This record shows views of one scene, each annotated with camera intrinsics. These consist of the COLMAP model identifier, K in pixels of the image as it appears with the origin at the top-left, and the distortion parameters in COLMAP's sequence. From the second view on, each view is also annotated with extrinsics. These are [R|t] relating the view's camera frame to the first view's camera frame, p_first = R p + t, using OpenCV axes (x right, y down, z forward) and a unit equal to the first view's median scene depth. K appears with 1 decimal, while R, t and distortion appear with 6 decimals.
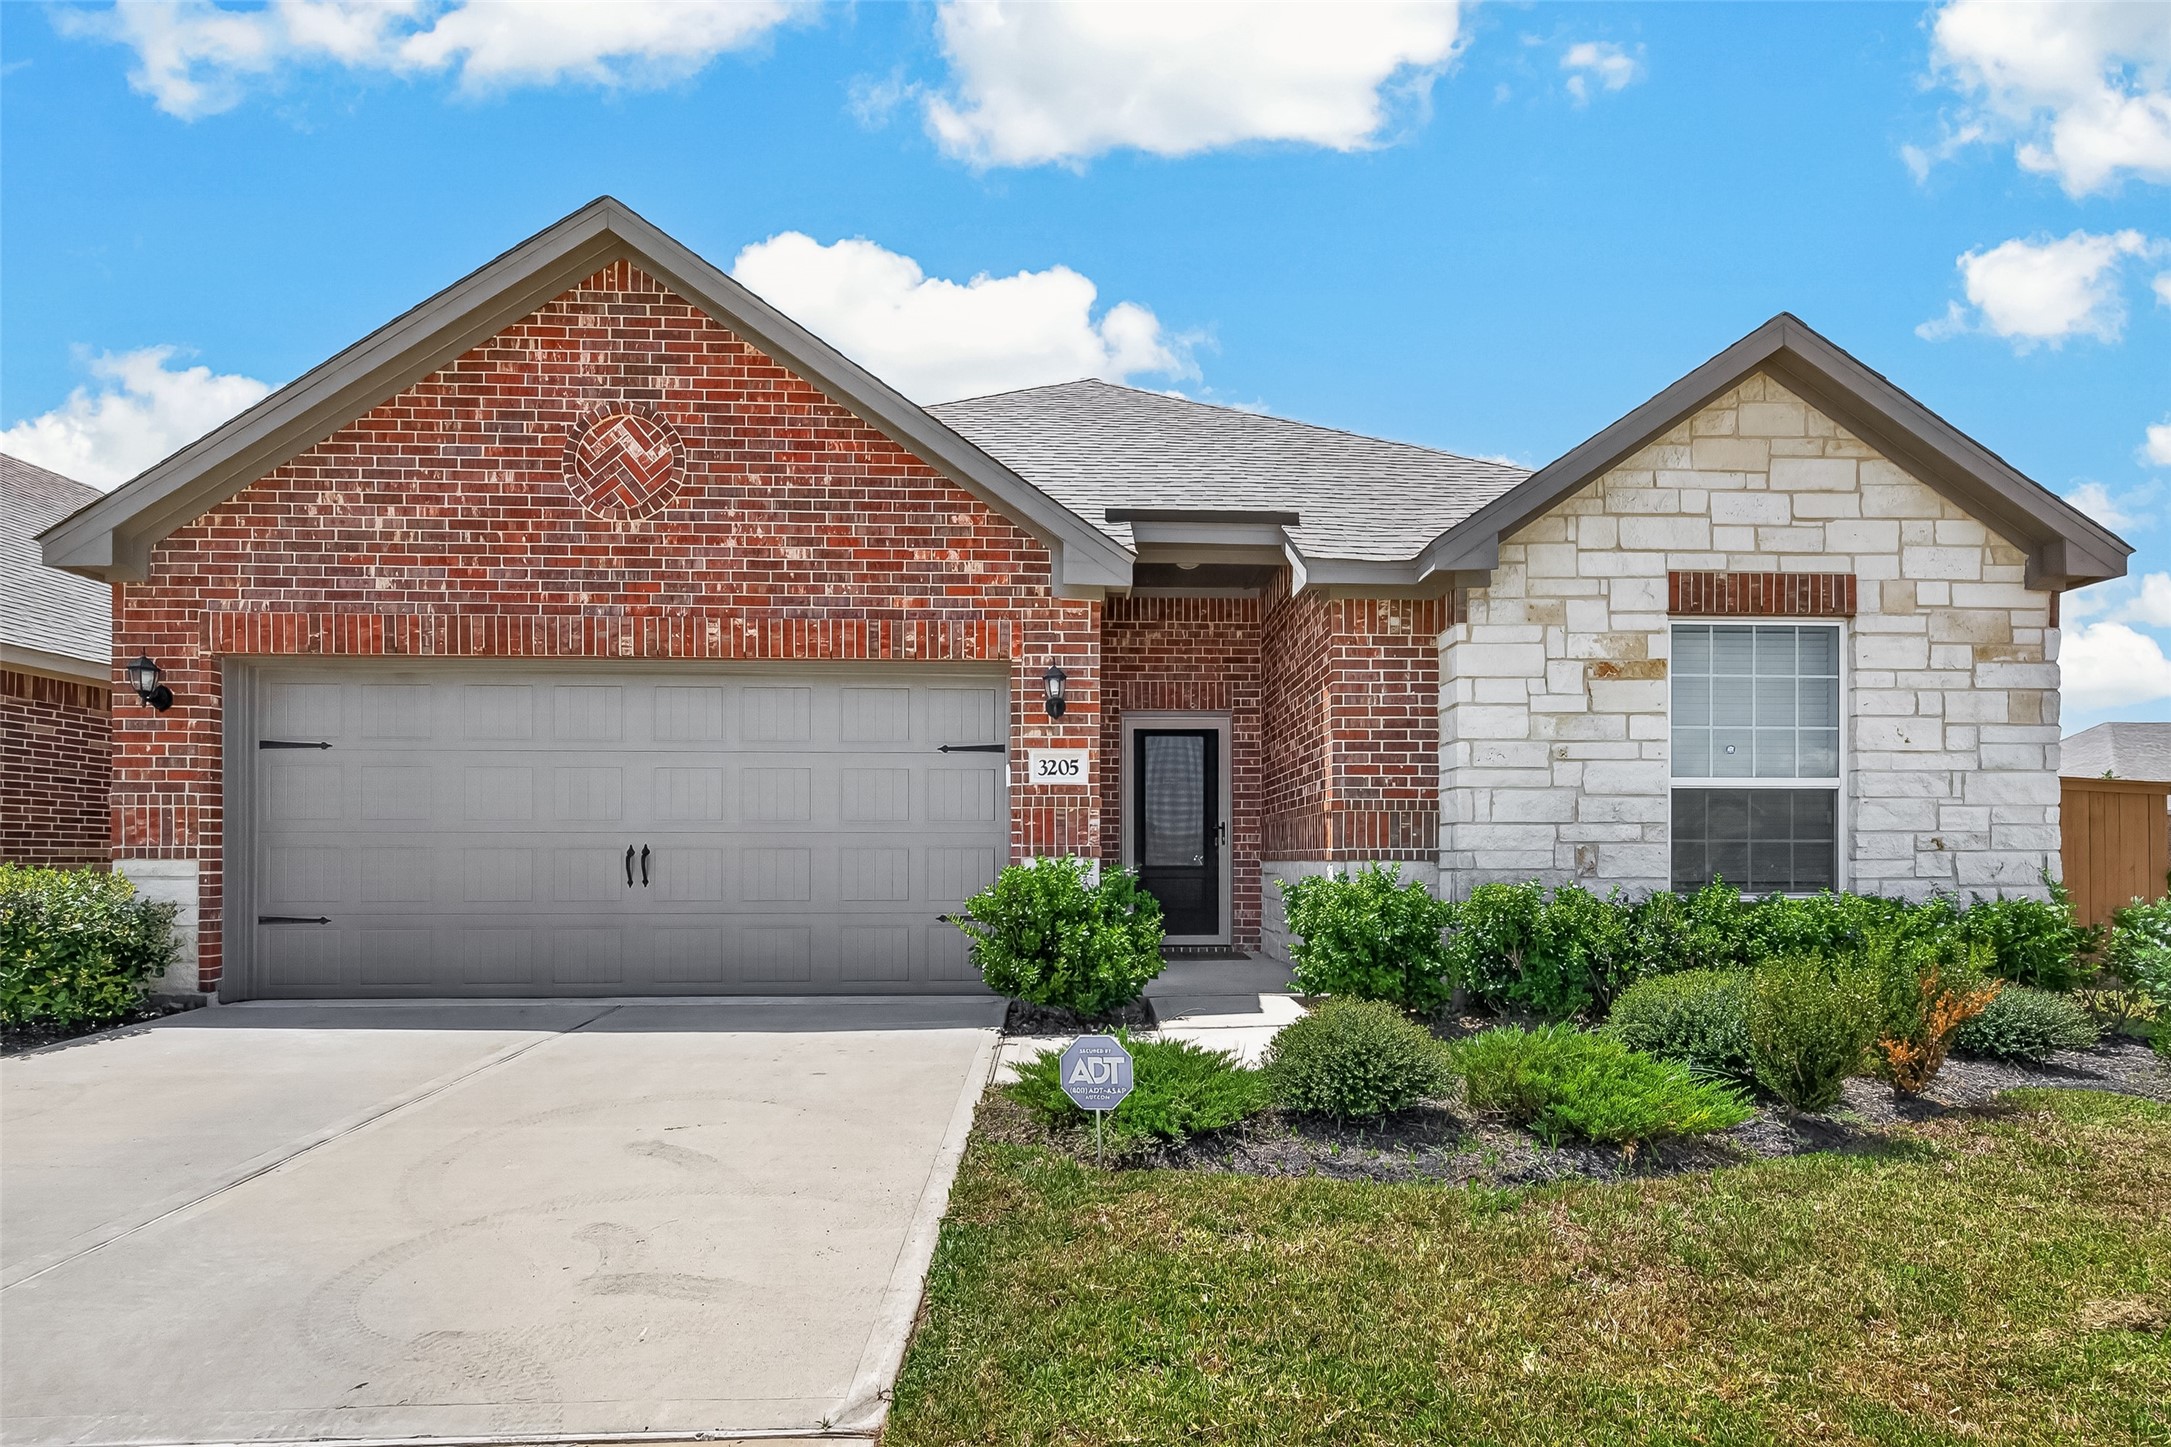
lens RADIAL K [[832.9, 0, 1089.5], [0, 832.9, 719.4], [0, 0, 1]] dist [-0.001724, -0.000035]
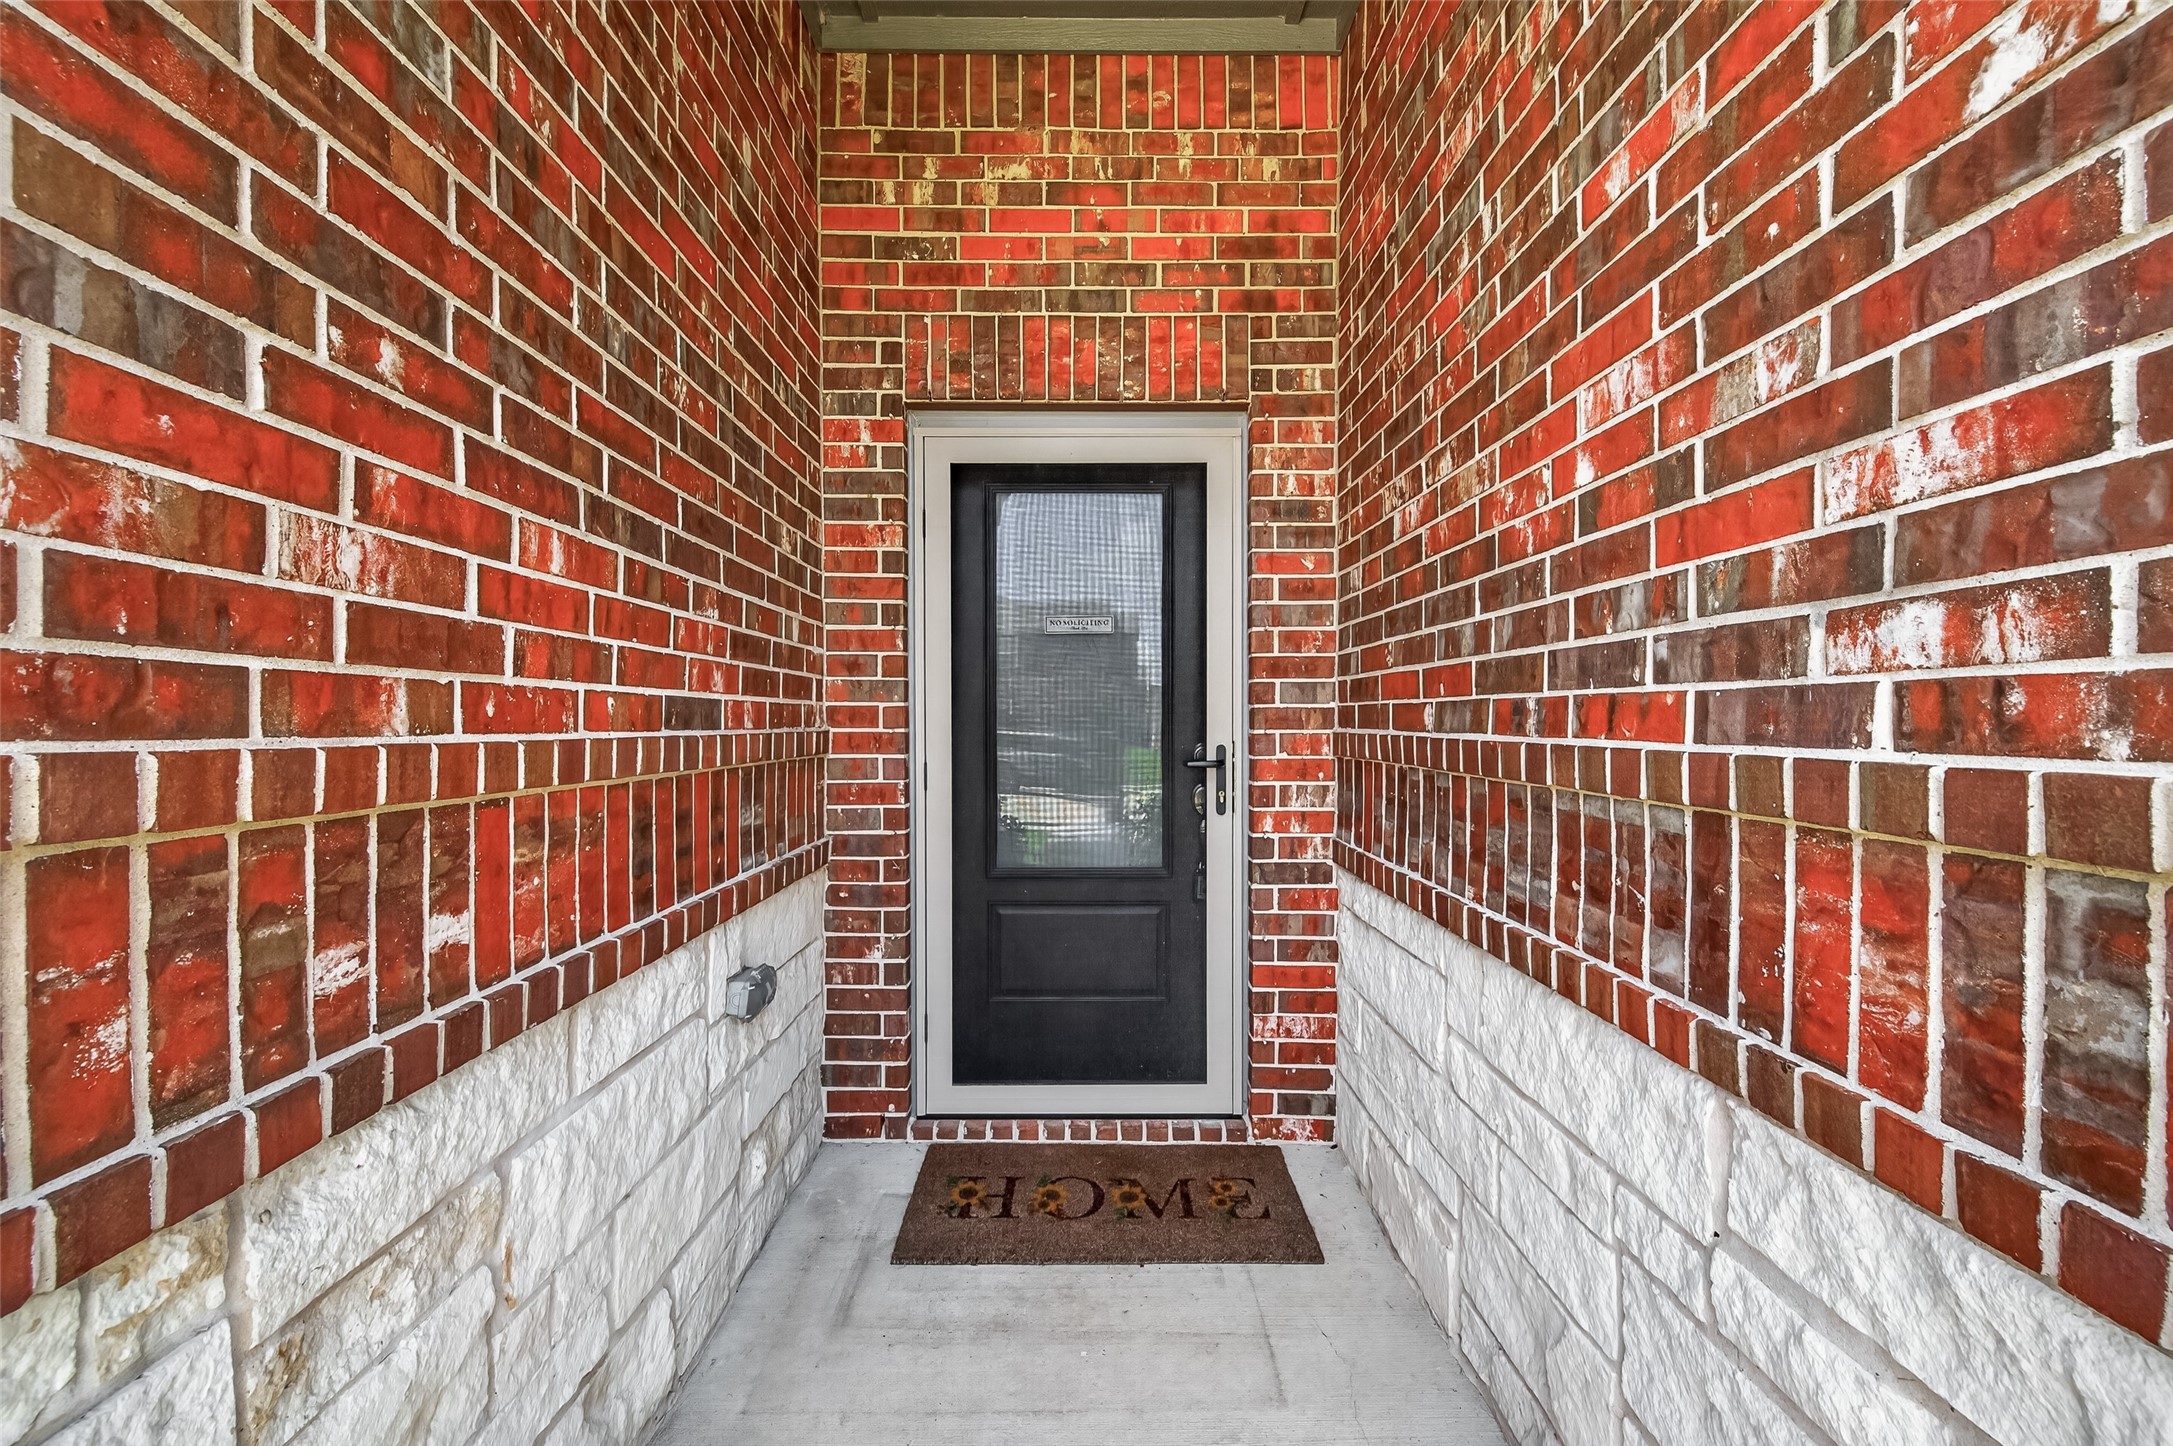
lens RADIAL K [[833.6, 0, 1084.1], [0, 833.6, 726.3], [0, 0, 1]] dist [-0.001724, -0.000035]
pose [[0.999994, 0.002418, 0.002413, 0.106227], [-0.002412, 0.999994, -0.002306, 0.116593], [-0.002419, 0.002300, 0.999994, 0.672972]]
